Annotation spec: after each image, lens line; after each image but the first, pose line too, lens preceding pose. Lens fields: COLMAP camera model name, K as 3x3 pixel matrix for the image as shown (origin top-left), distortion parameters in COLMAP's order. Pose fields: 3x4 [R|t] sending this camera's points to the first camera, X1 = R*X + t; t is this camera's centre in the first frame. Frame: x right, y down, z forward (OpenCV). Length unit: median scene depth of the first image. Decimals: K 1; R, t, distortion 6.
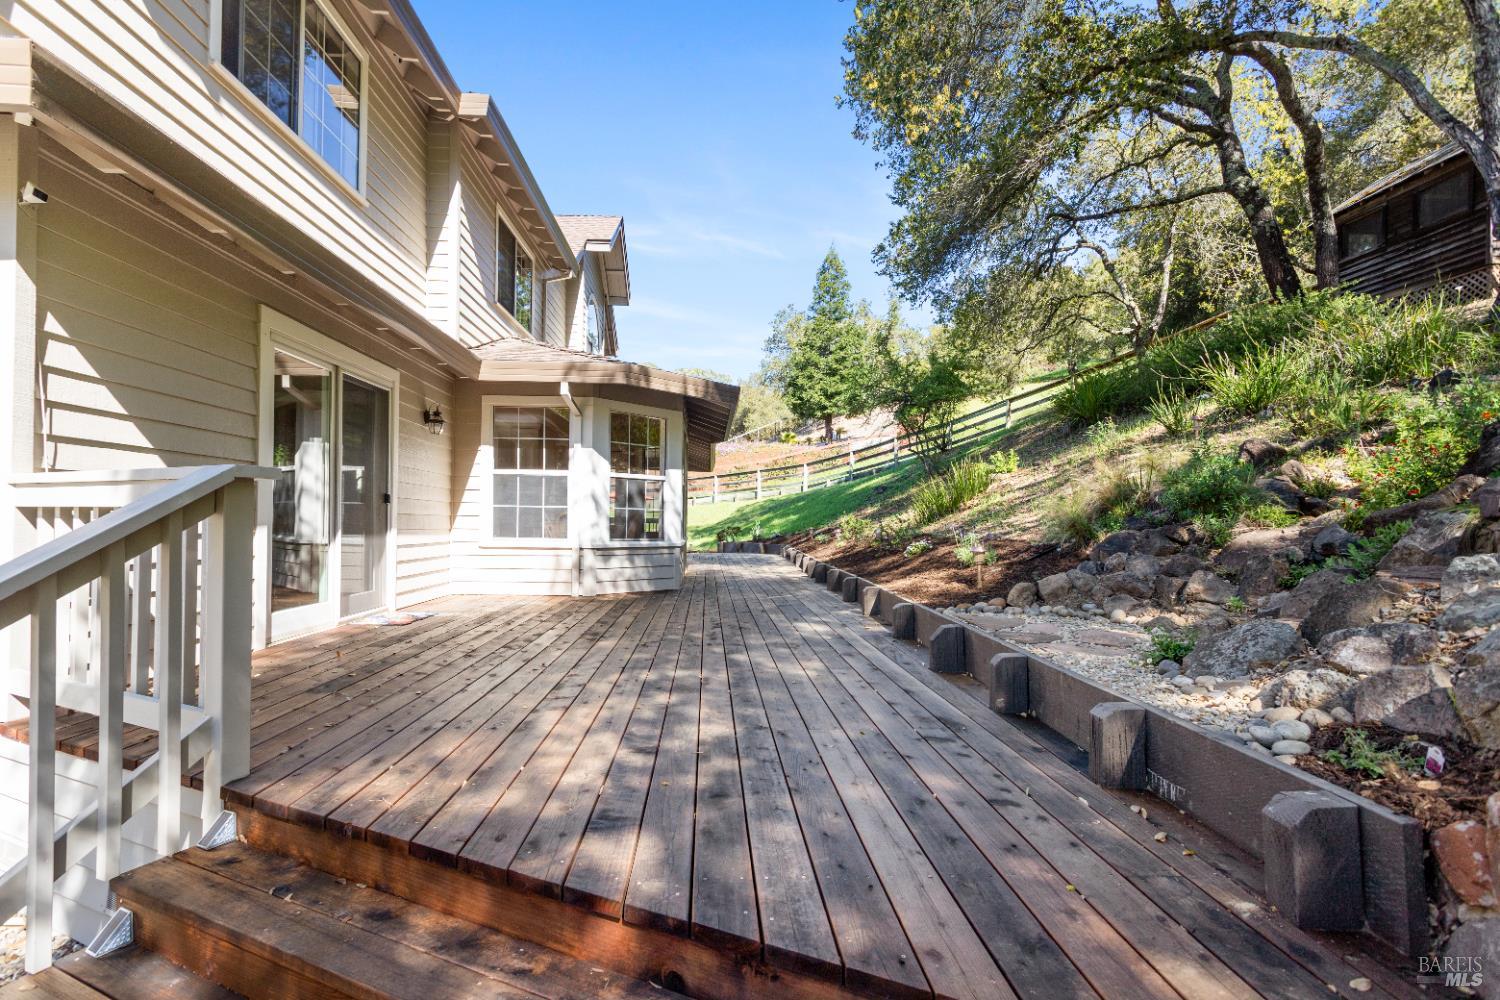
lens RADIAL K [[727.9, 0, 750.4], [0, 727.9, 532.8], [0, 0, 1]] dist [0.001874, 0.000394]
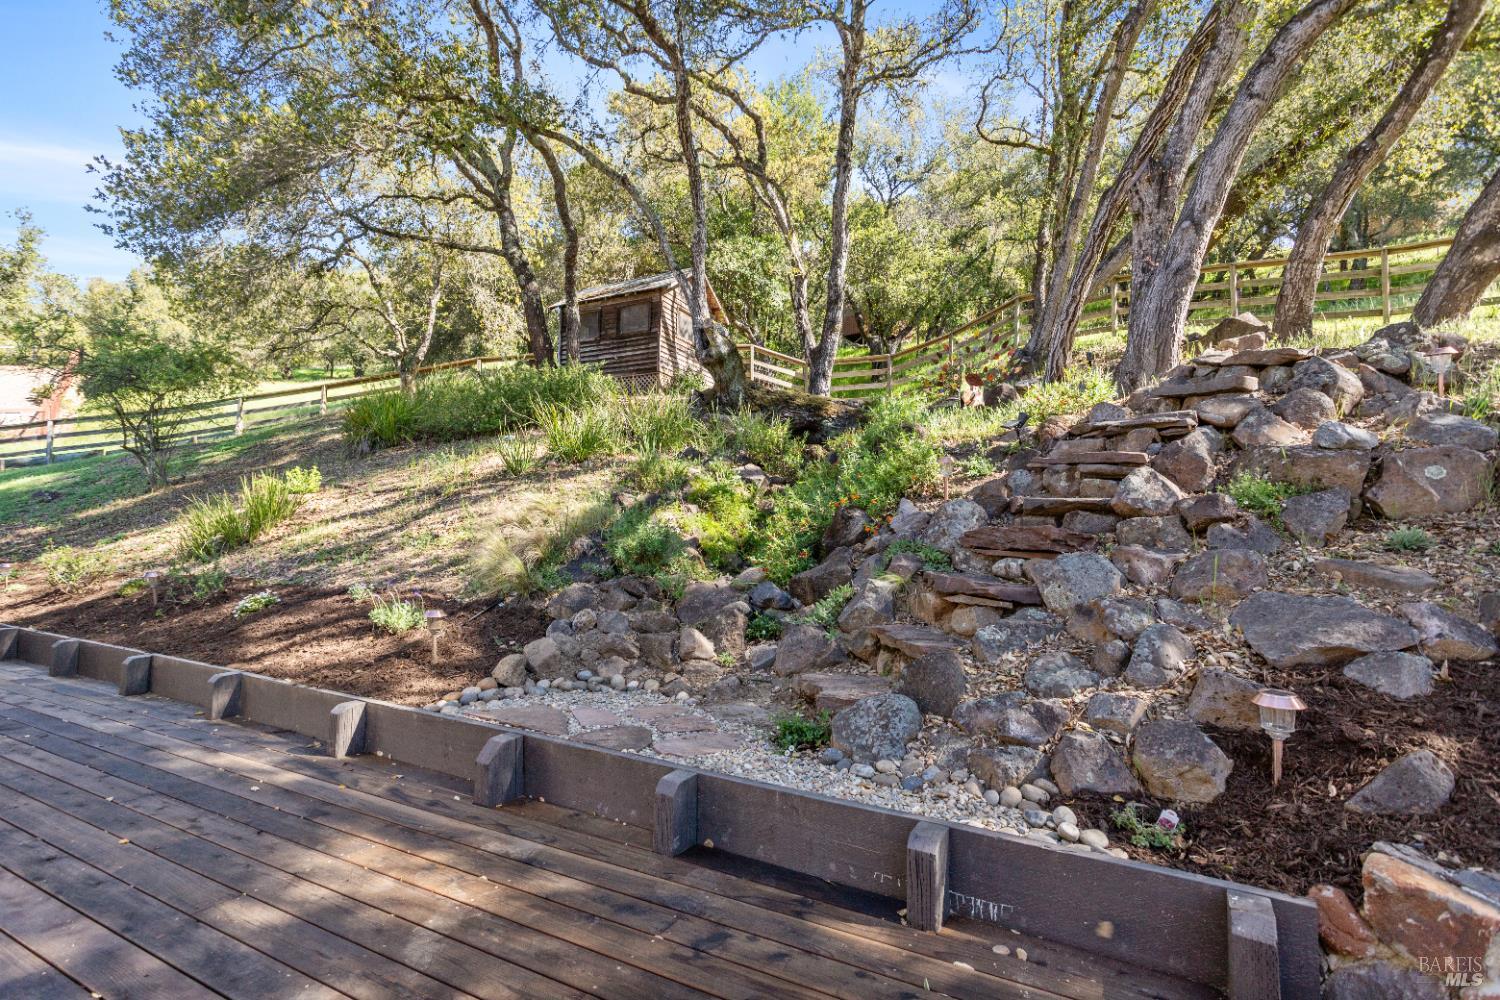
lens RADIAL K [[705.3, 0, 750.0], [0, 705.3, 500.0], [0, 0, 1]] dist [0.008098, 0.000131]
pose [[0.523102, 0.056049, 0.850425, -0.063035], [-0.002537, 0.997933, -0.064210, -0.019669], [-0.852266, 0.031431, 0.522163, 0.109661]]
